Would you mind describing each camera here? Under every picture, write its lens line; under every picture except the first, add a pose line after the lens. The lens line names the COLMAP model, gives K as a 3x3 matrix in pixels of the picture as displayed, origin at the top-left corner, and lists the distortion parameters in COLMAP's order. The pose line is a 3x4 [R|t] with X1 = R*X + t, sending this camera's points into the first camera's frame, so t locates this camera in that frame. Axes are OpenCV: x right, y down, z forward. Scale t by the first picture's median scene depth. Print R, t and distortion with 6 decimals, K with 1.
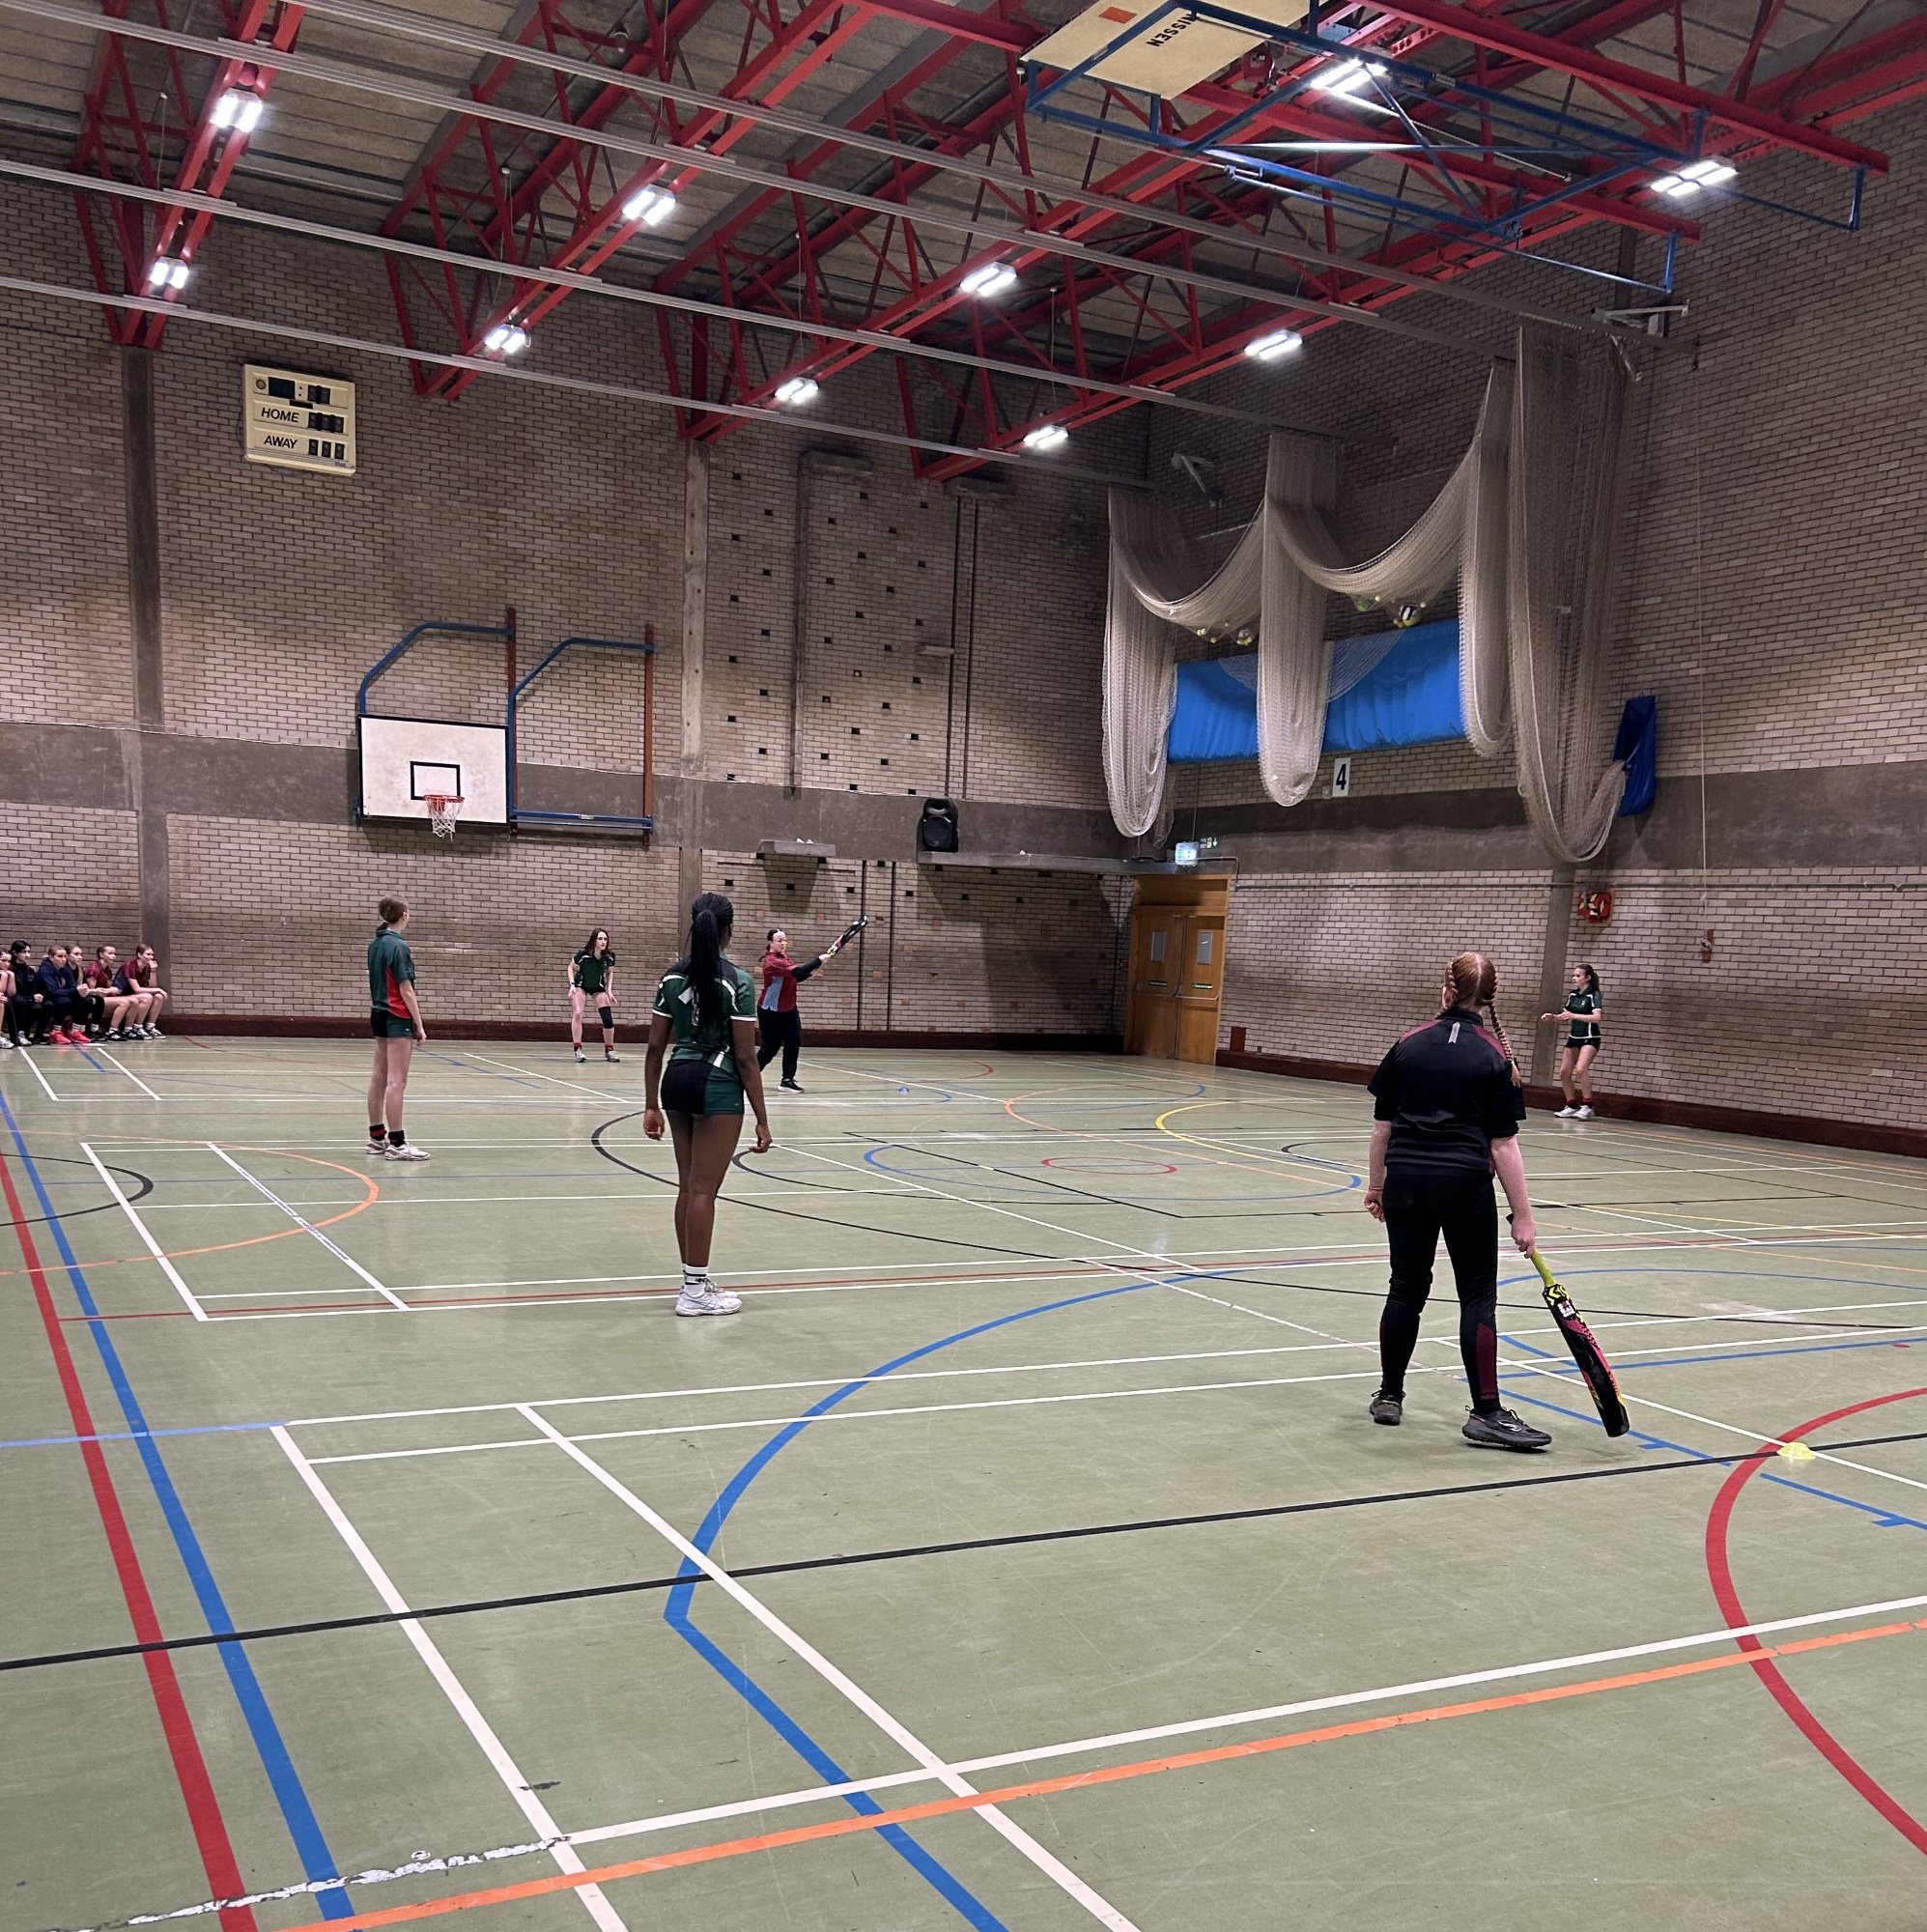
lens RADIAL K [[1929.7, 0, 930.7], [0, 1929.7, 1309.5], [0, 0, 1]] dist [0.031400, -0.031097]
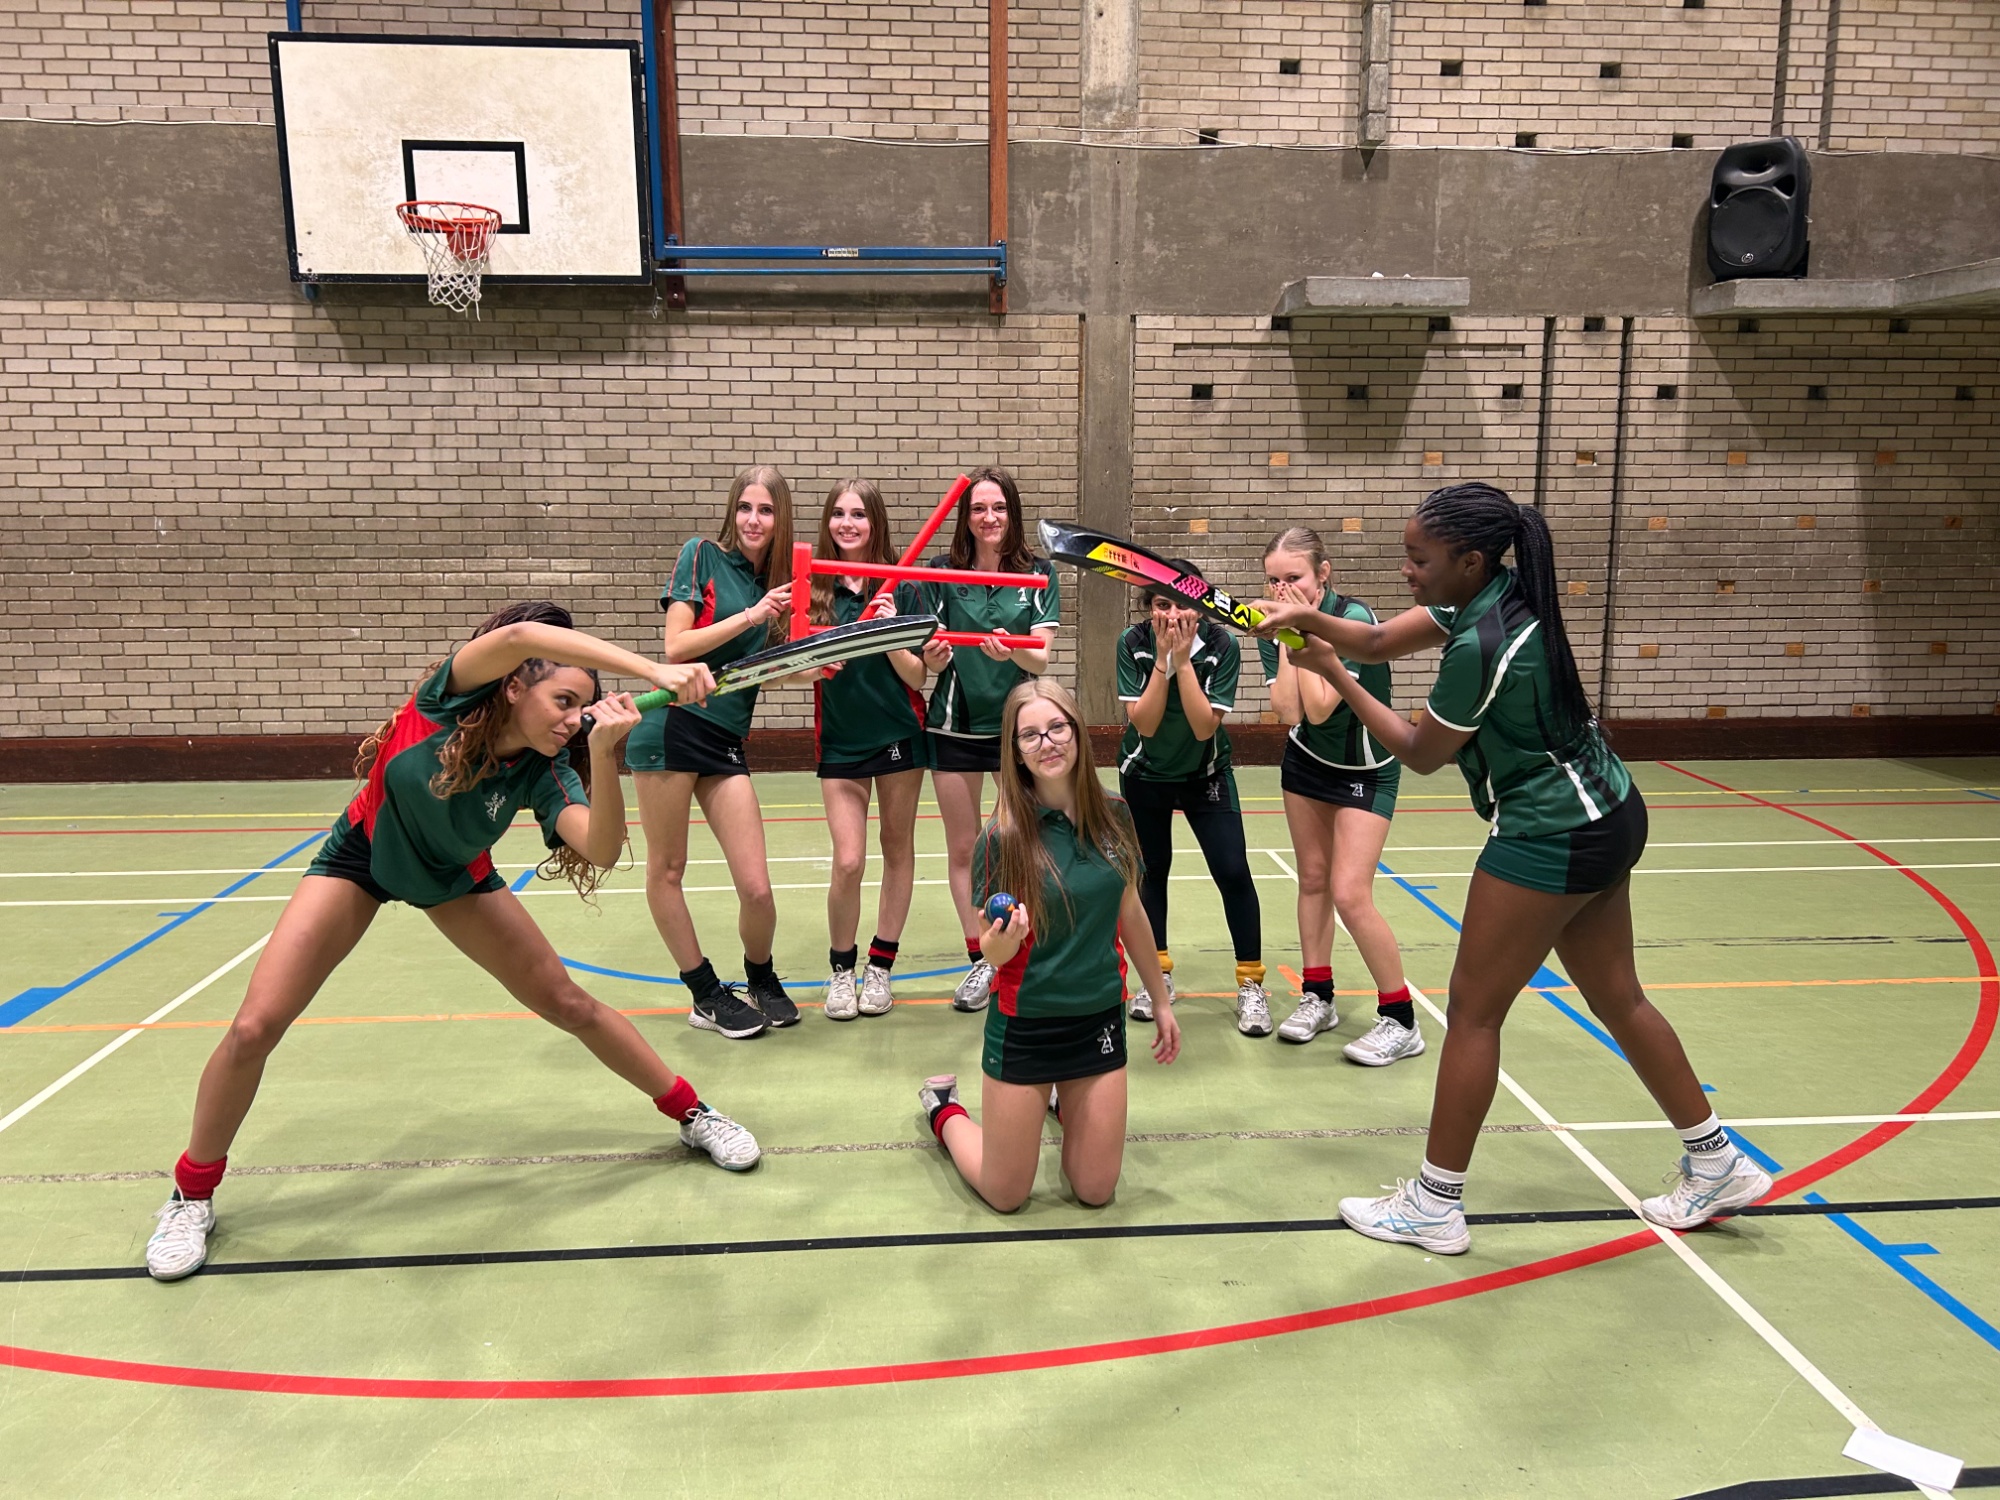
lens RADIAL K [[1694.2, 0, 994.9], [0, 1694.2, 765.8], [0, 0, 1]] dist [0.066465, -0.075463]
pose [[0.925862, 0.024726, -0.377053, -0.004490], [-0.033211, 0.999320, -0.016017, -0.137099], [0.376400, 0.027351, 0.926053, 0.667101]]
